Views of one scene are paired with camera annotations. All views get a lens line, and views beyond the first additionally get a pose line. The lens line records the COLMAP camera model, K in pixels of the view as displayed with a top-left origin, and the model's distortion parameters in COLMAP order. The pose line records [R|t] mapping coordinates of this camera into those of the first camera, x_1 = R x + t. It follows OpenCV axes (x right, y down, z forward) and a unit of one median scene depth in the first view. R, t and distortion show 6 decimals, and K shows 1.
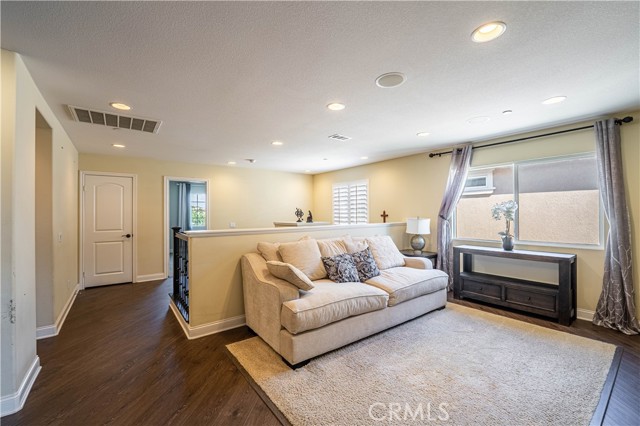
lens RADIAL K [[266.1, 0, 317.9], [0, 266.1, 212.9], [0, 0, 1]] dist [0.000766, 0.000015]
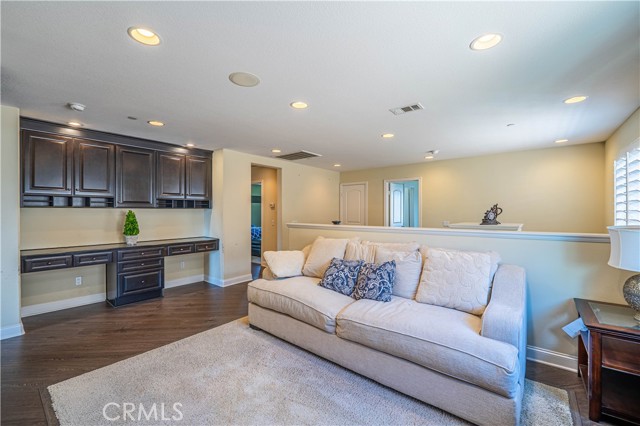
lens RADIAL K [[266.1, 0, 317.8], [0, 266.1, 211.7], [0, 0, 1]] dist [0.000766, 0.000015]
pose [[0.244705, 0.005451, -0.969582, 1.006411], [0.006767, 0.999950, 0.007330, -0.006980], [0.969574, -0.008355, 0.244656, 0.774580]]
